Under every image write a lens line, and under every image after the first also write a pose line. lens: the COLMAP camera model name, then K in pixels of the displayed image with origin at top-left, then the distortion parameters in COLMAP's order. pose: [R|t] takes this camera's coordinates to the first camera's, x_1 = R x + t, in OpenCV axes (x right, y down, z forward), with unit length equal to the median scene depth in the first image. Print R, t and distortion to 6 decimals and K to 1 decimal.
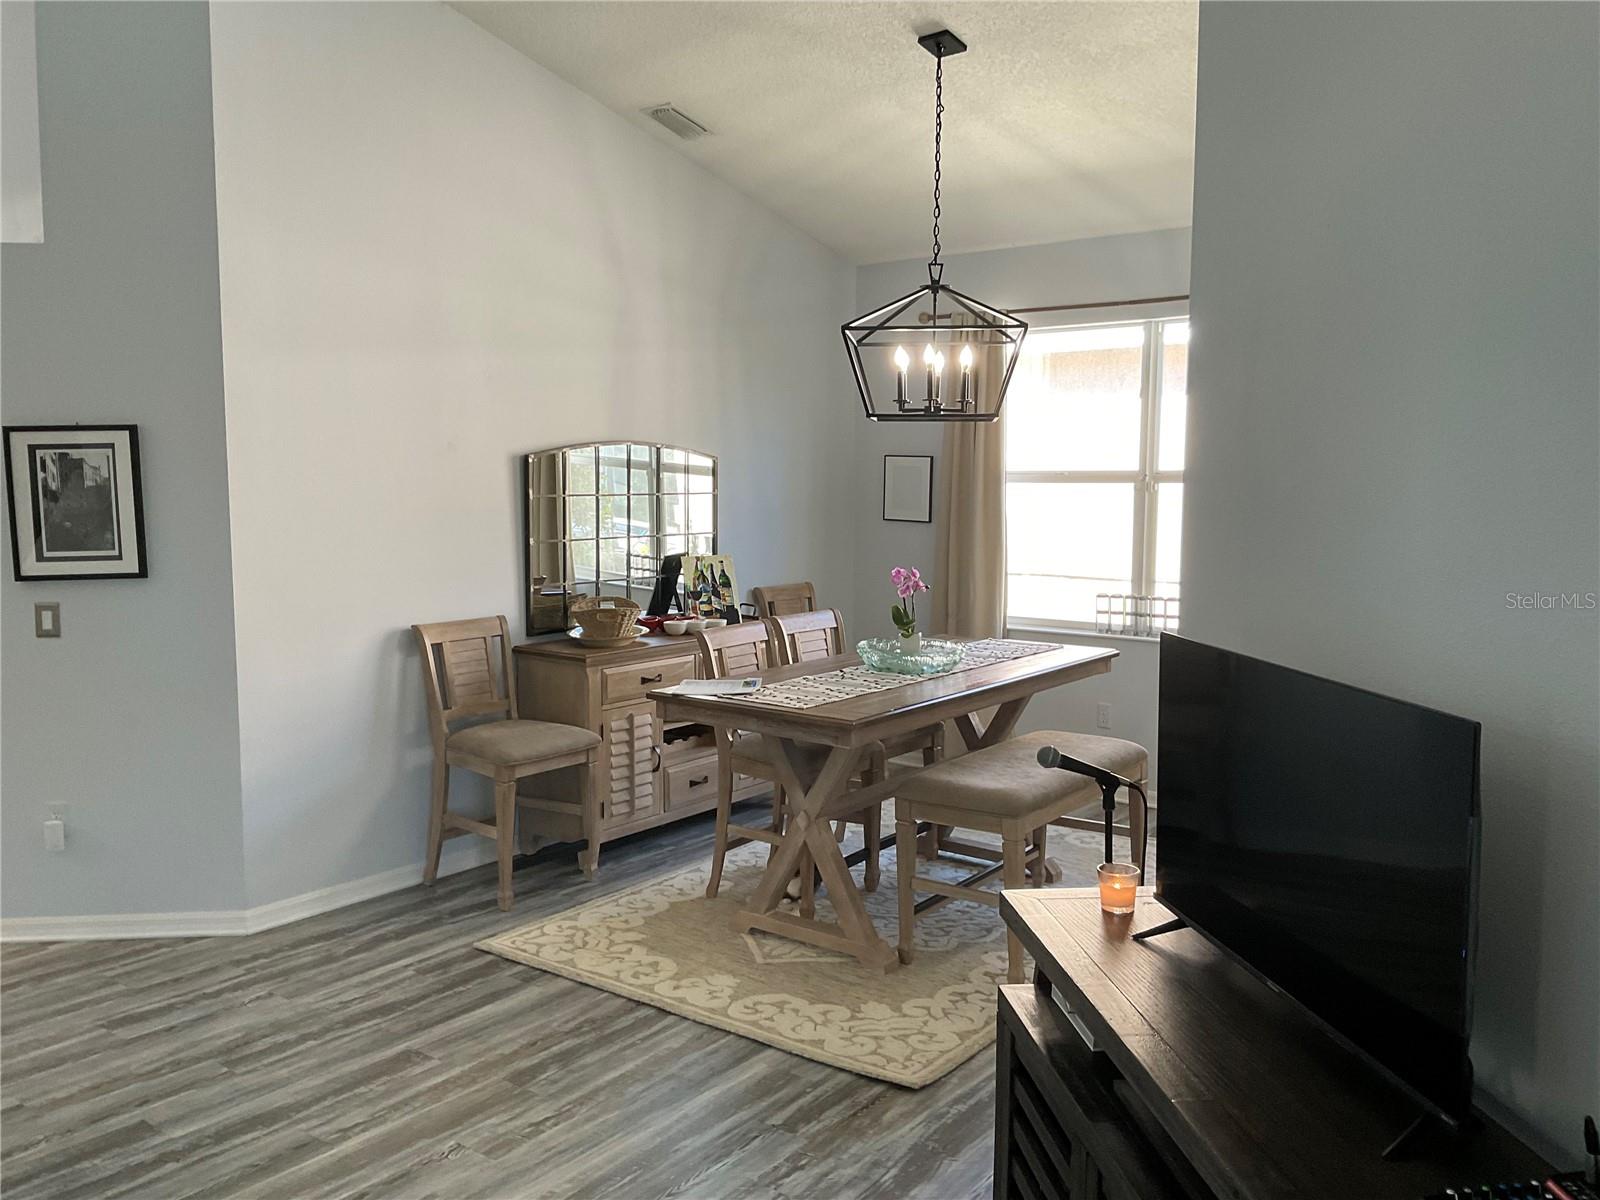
lens RADIAL K [[1322.5, 0, 784.4], [0, 1322.5, 590.3], [0, 0, 1]] dist [0.041486, -0.070588]
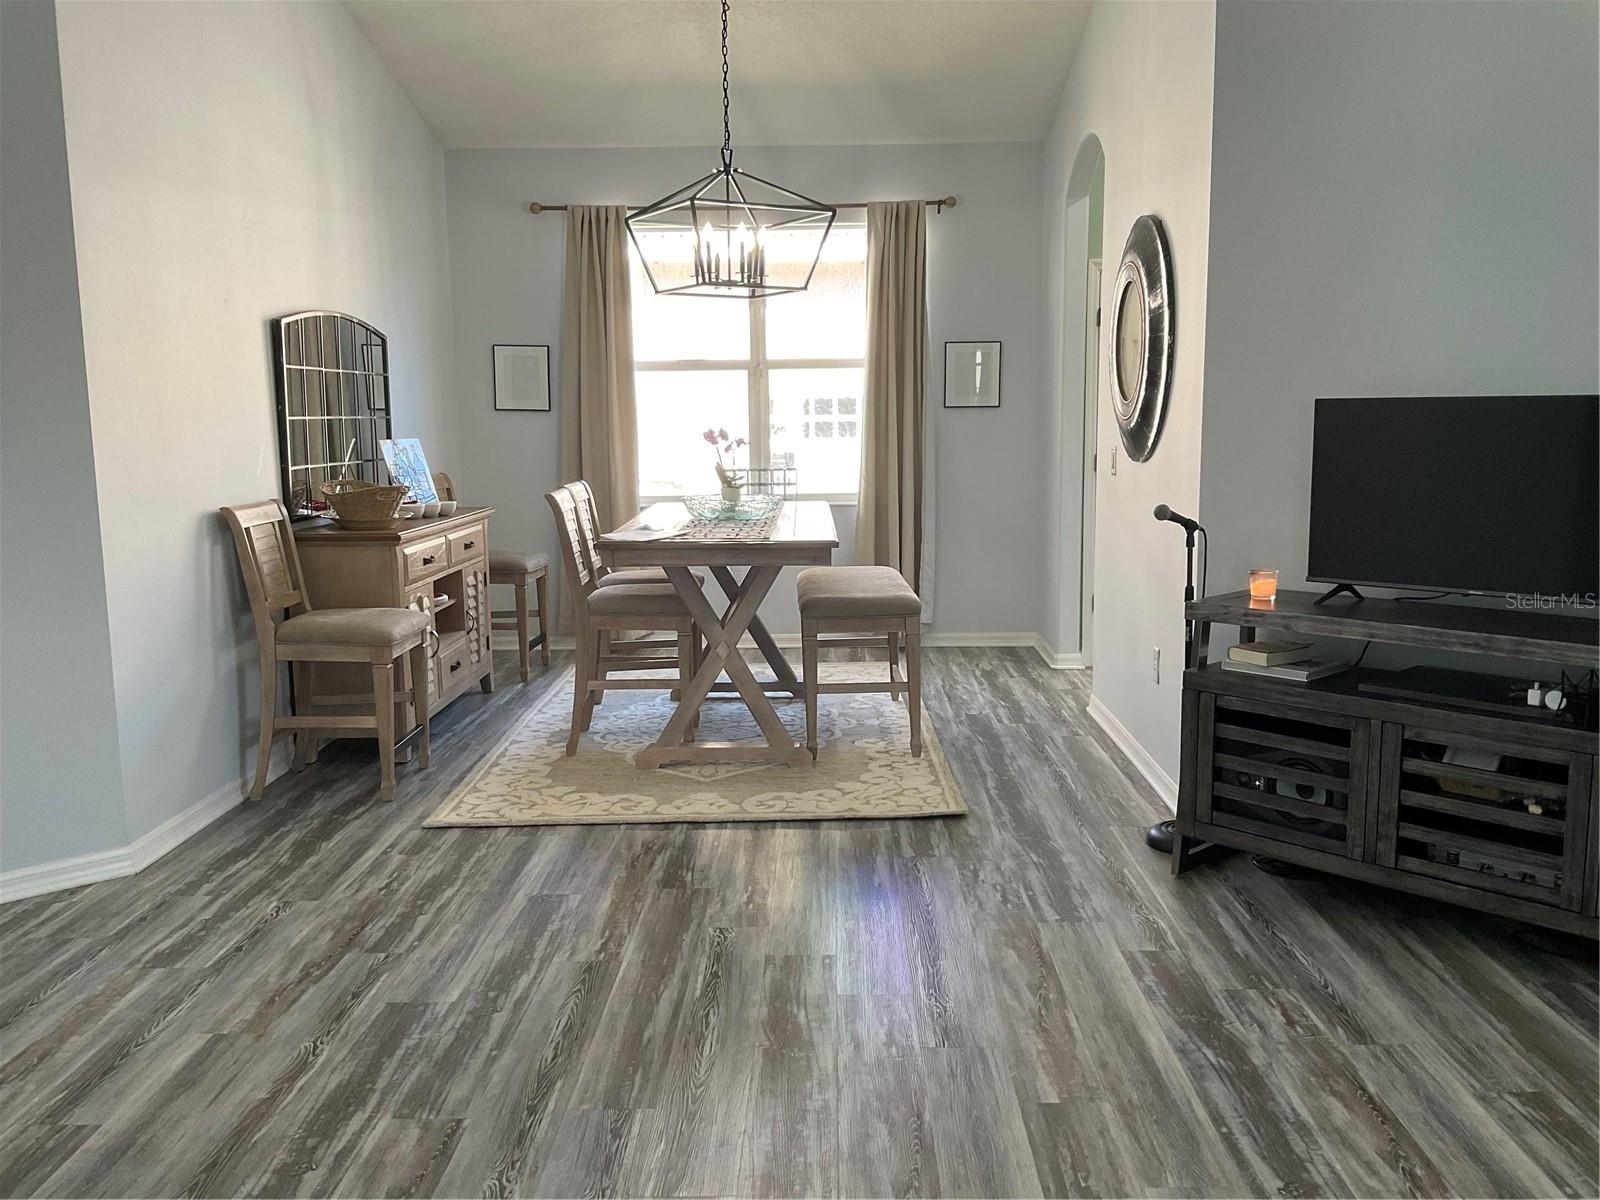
lens RADIAL K [[1322.5, 0, 808.5], [0, 1322.5, 601.8], [0, 0, 1]] dist [0.041486, -0.070588]
pose [[0.788931, -0.095509, 0.607014, -0.587847], [0.068069, 0.995351, 0.068142, 0.062915], [-0.610700, -0.012440, 0.791764, 0.082518]]
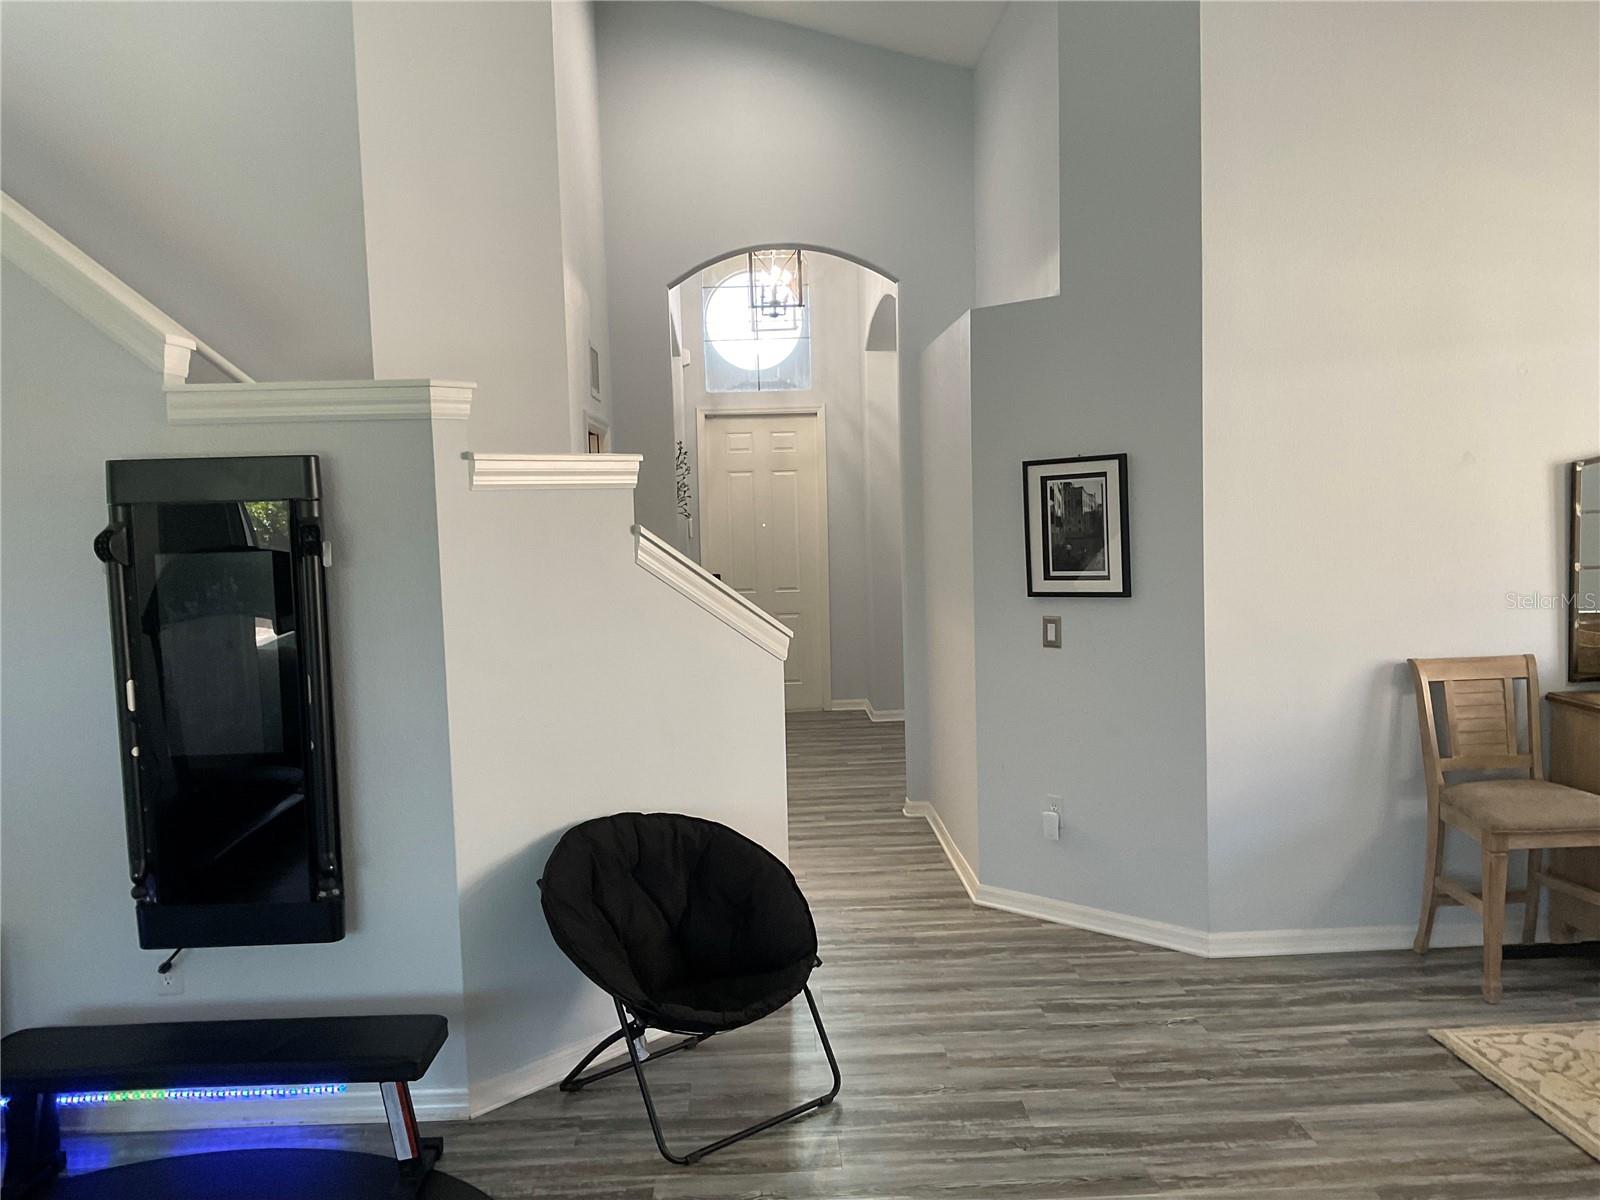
lens RADIAL K [[1322.5, 0, 795.9], [0, 1322.5, 588.3], [0, 0, 1]] dist [0.041486, -0.070588]
pose [[0.647618, 0.025711, -0.761531, 0.155776], [-0.038591, 0.999255, 0.000919, -0.007370], [0.760987, 0.028793, 0.648128, 0.114660]]
